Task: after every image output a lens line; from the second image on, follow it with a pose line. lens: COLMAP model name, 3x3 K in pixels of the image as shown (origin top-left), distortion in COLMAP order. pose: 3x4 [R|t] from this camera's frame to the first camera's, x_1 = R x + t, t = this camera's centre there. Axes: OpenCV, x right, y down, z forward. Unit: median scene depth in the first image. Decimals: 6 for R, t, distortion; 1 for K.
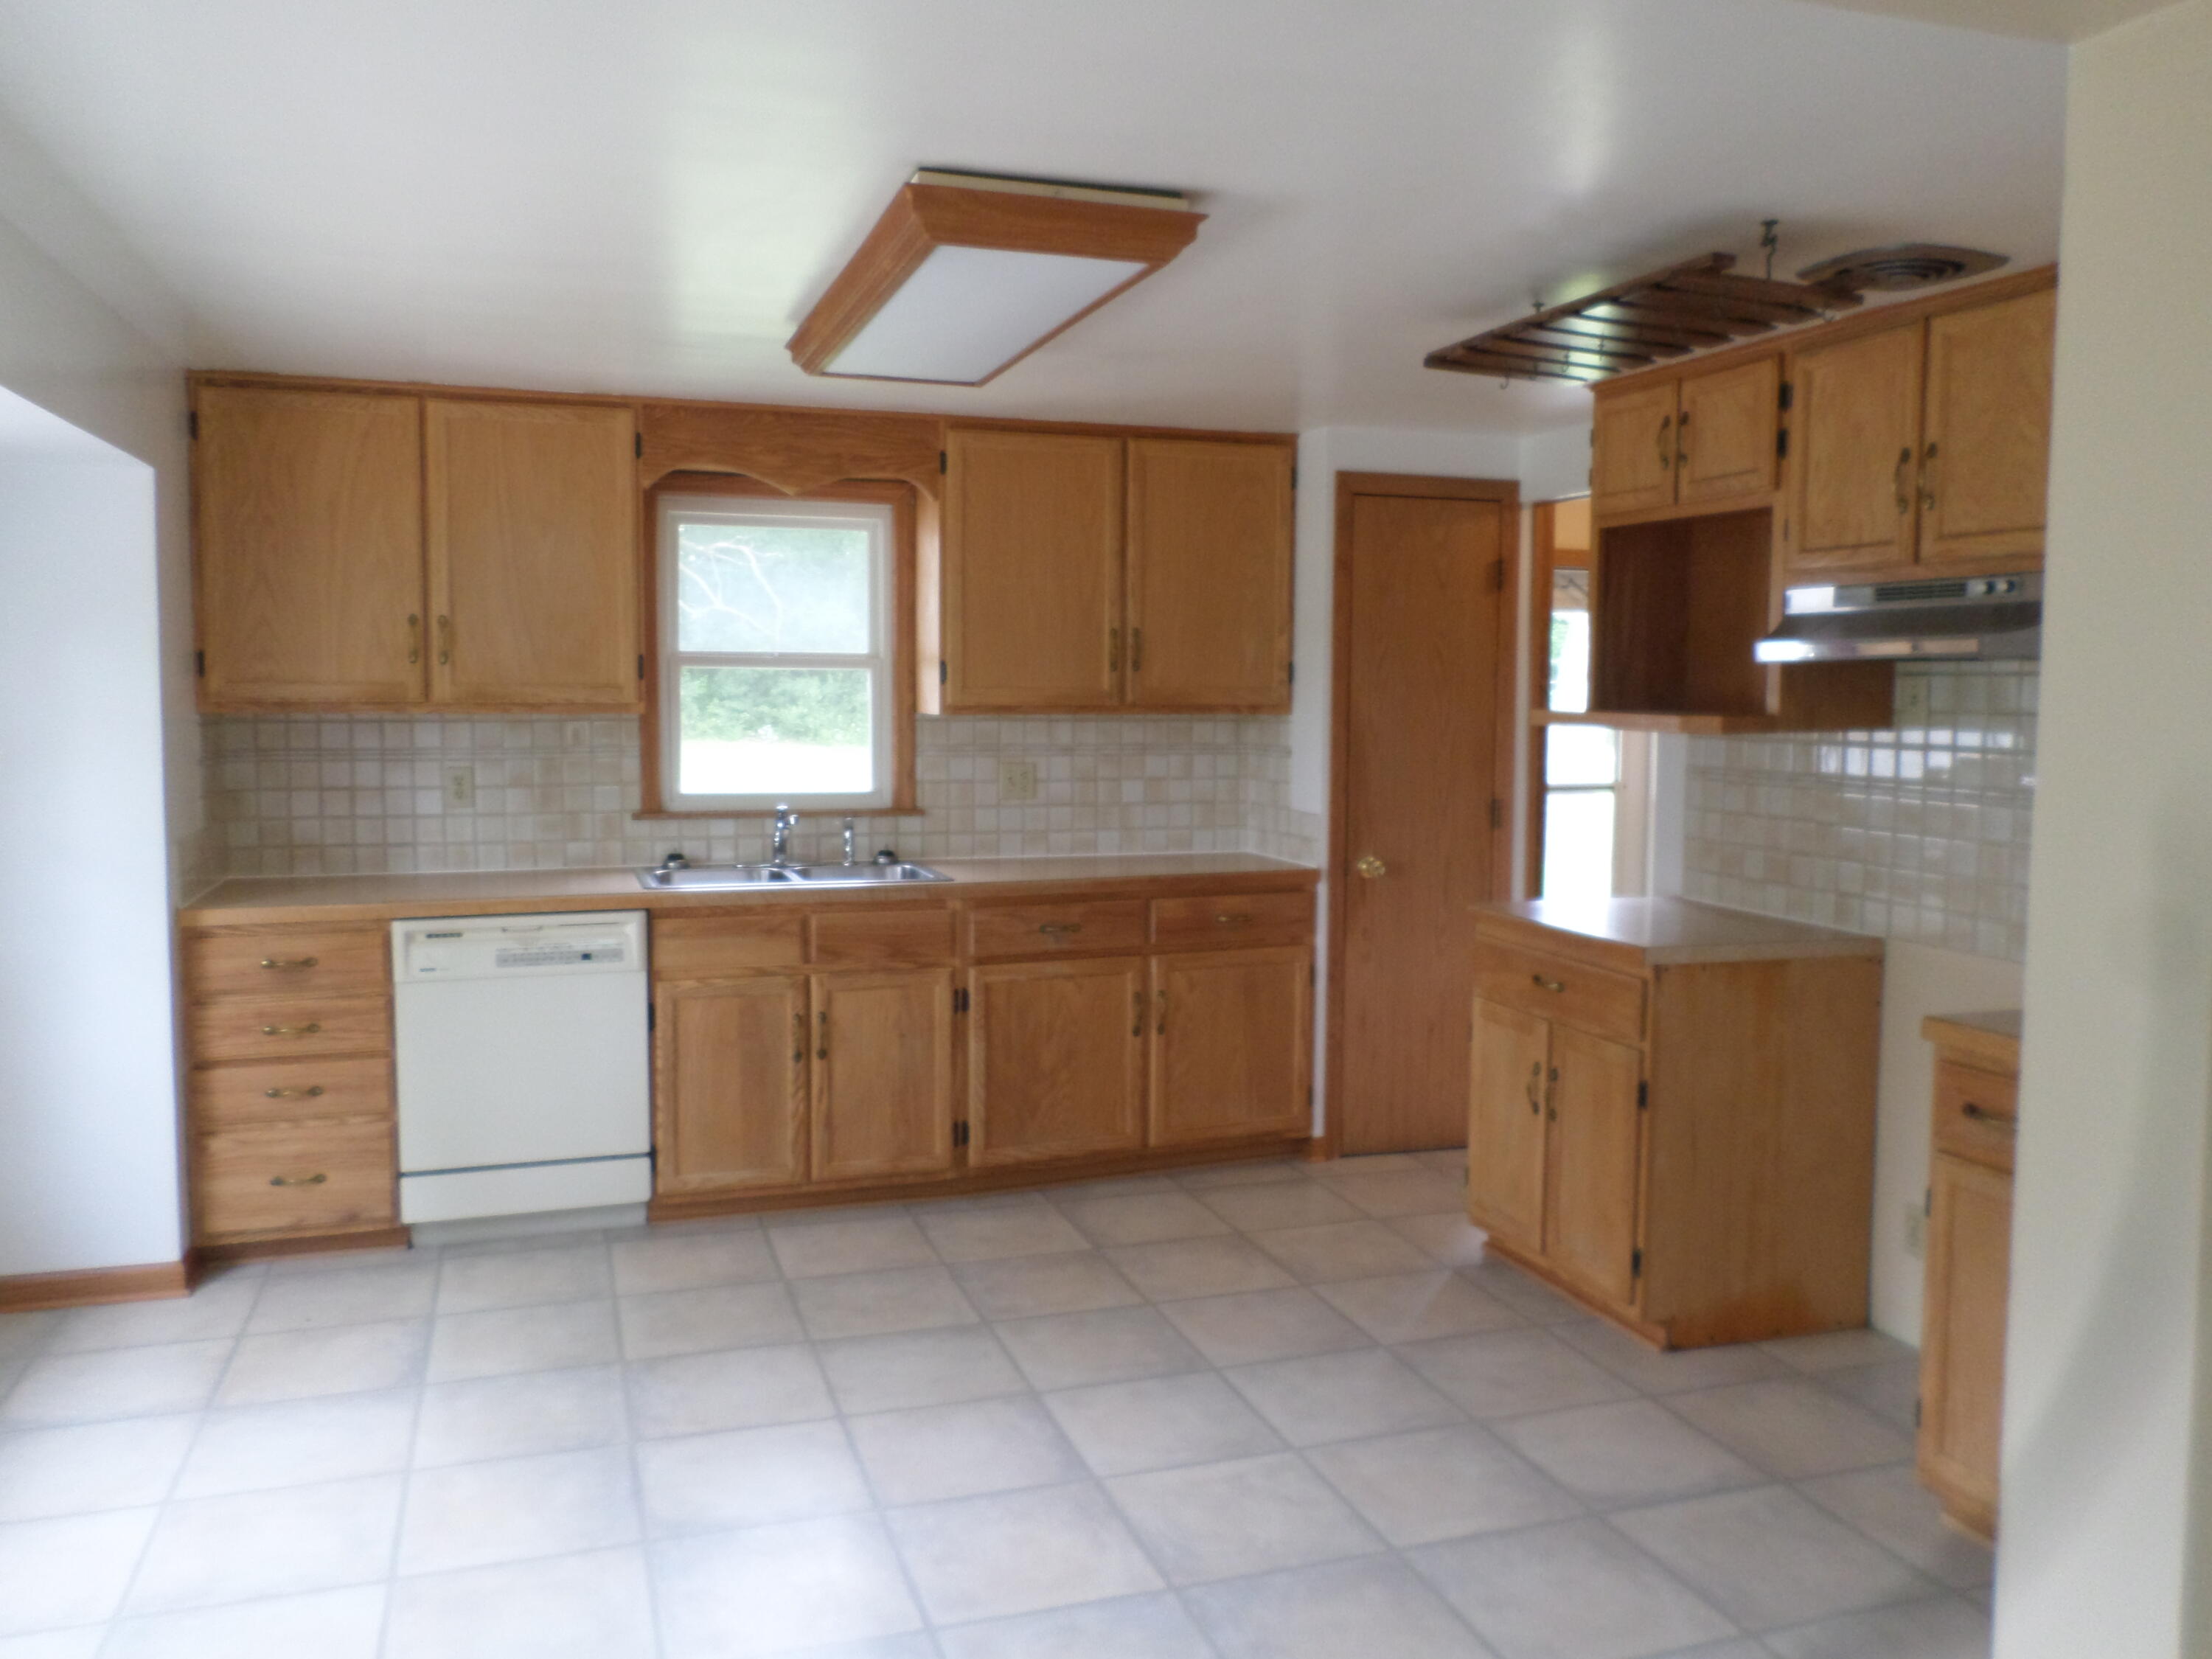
lens RADIAL K [[1701.8, 0, 1112.7], [0, 1701.8, 818.8], [0, 0, 1]] dist [0.004734, -0.022457]
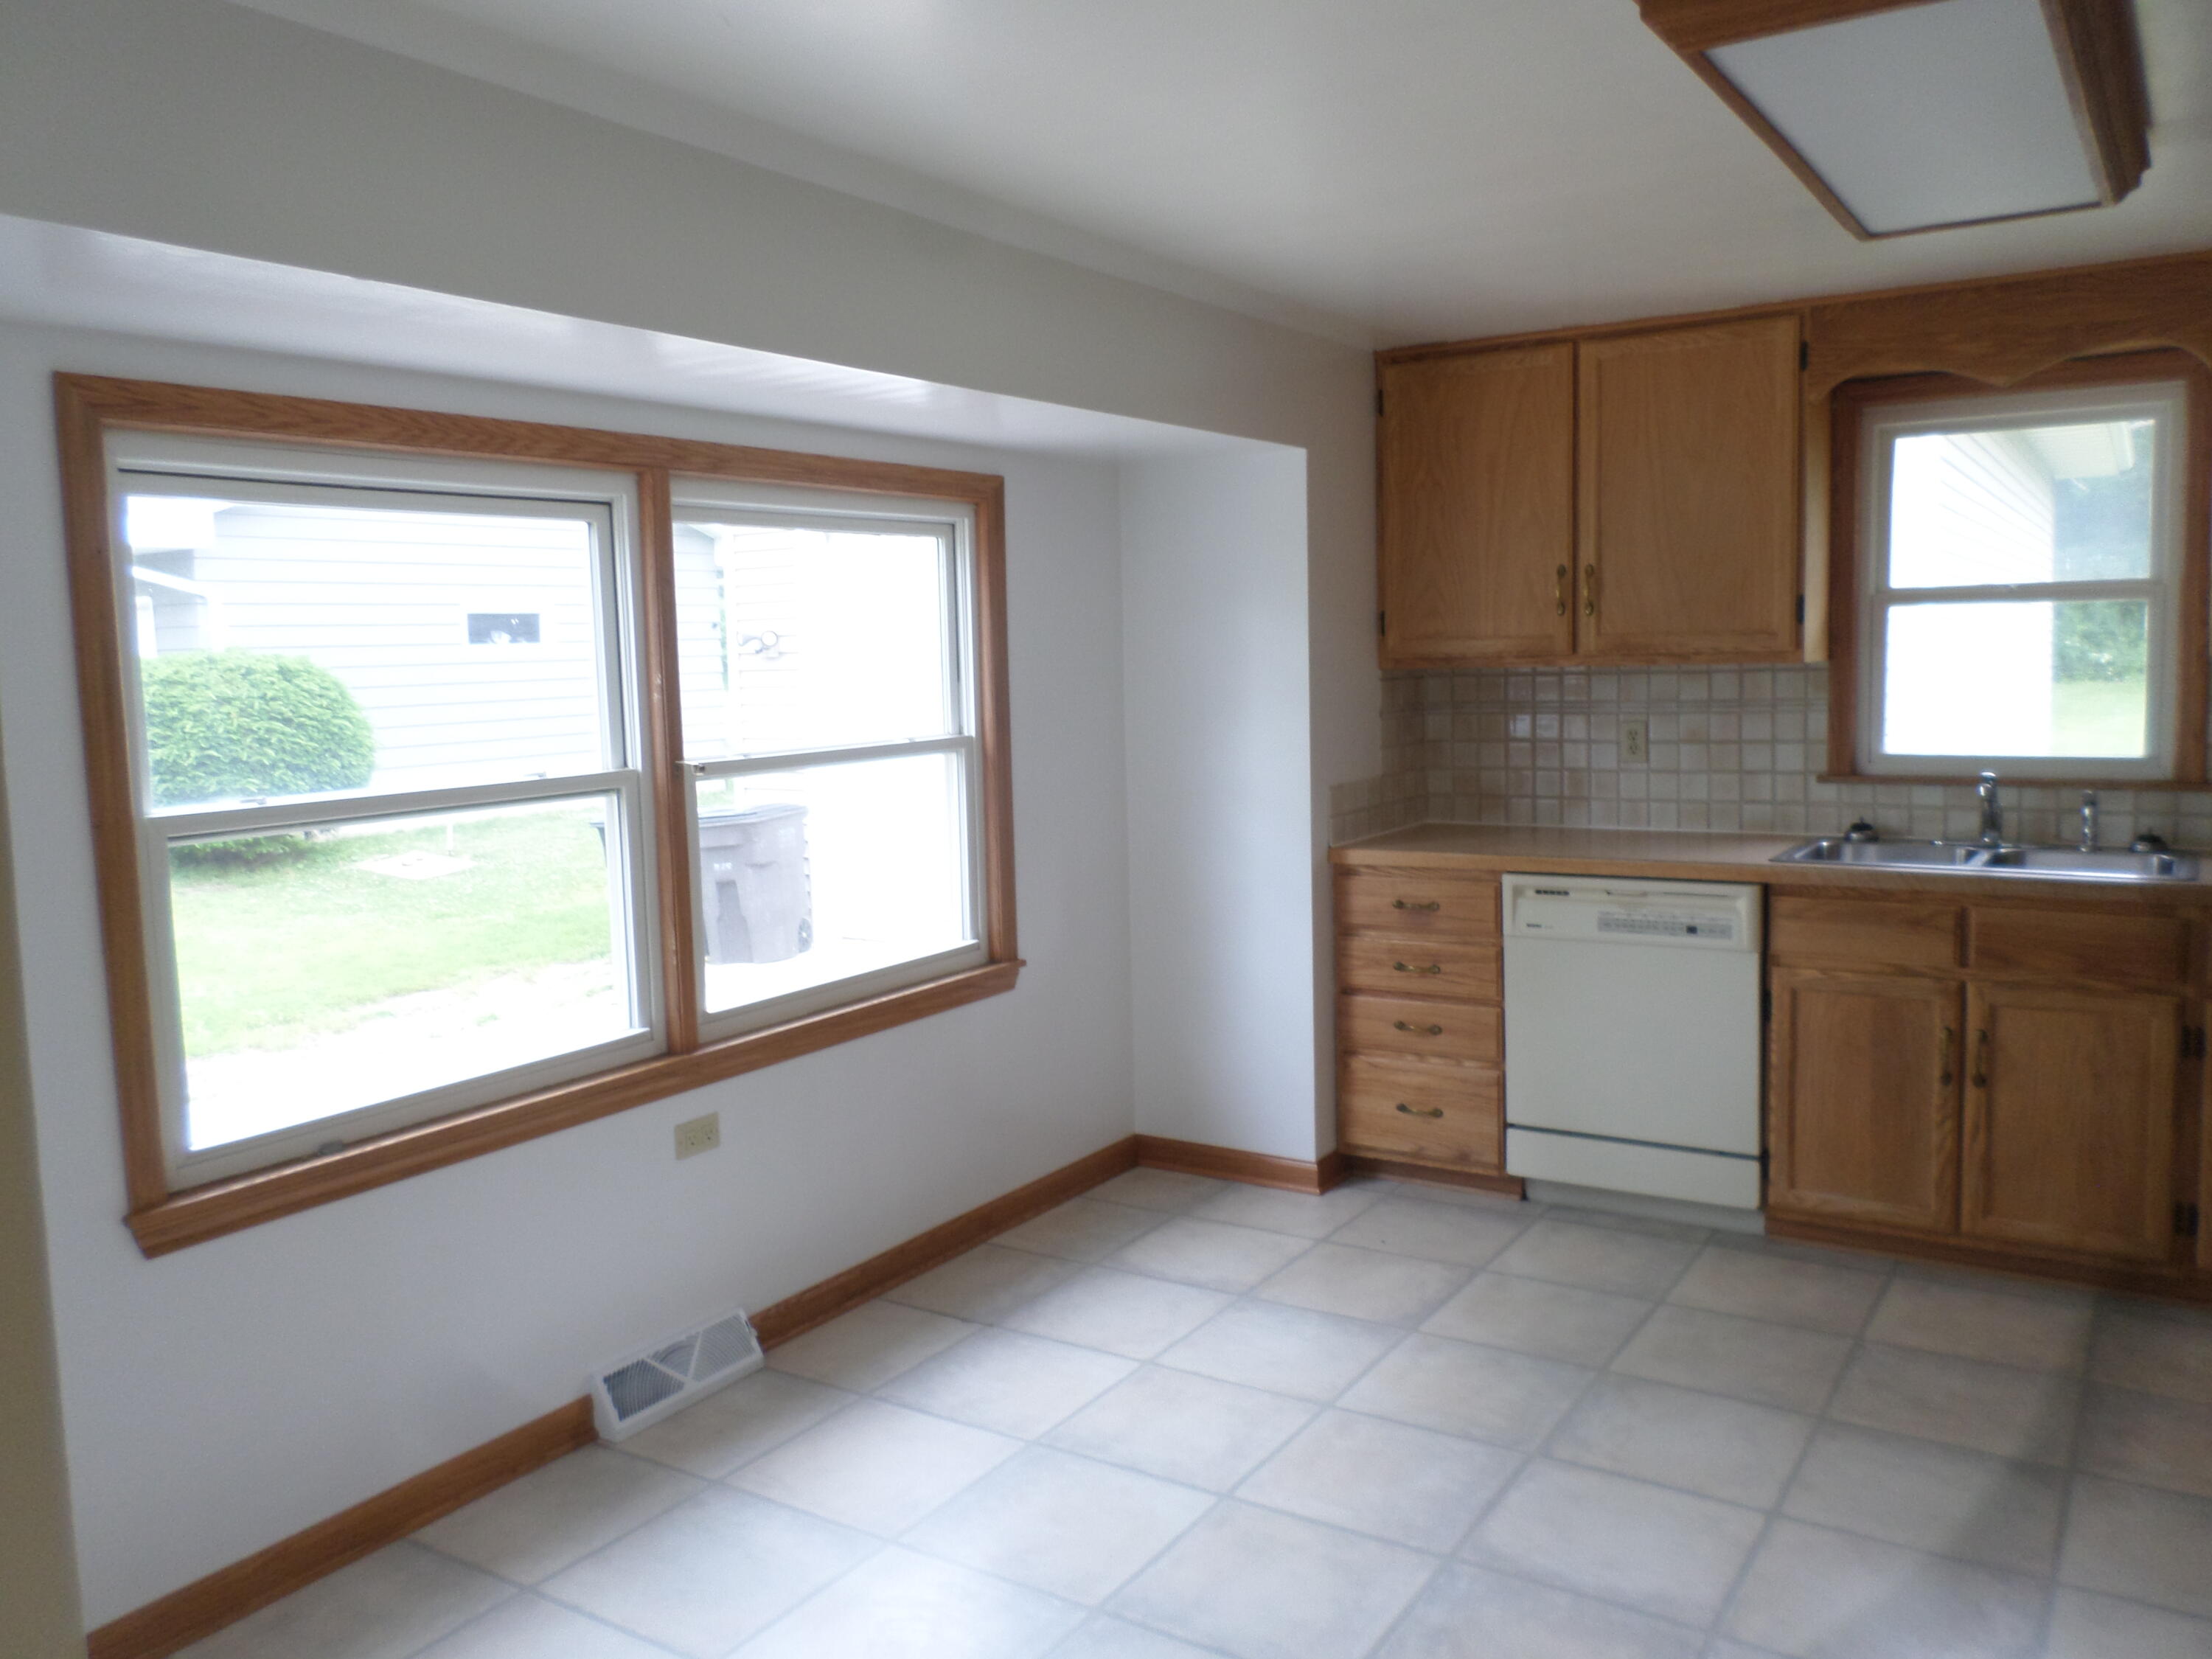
lens RADIAL K [[1701.8, 0, 1109.9], [0, 1701.8, 816.8], [0, 0, 1]] dist [0.004734, -0.022457]
pose [[0.618434, 0.053752, -0.783996, 0.208779], [-0.032230, 0.998553, 0.043039, -0.008802], [0.785176, -0.001349, 0.619271, 0.183849]]
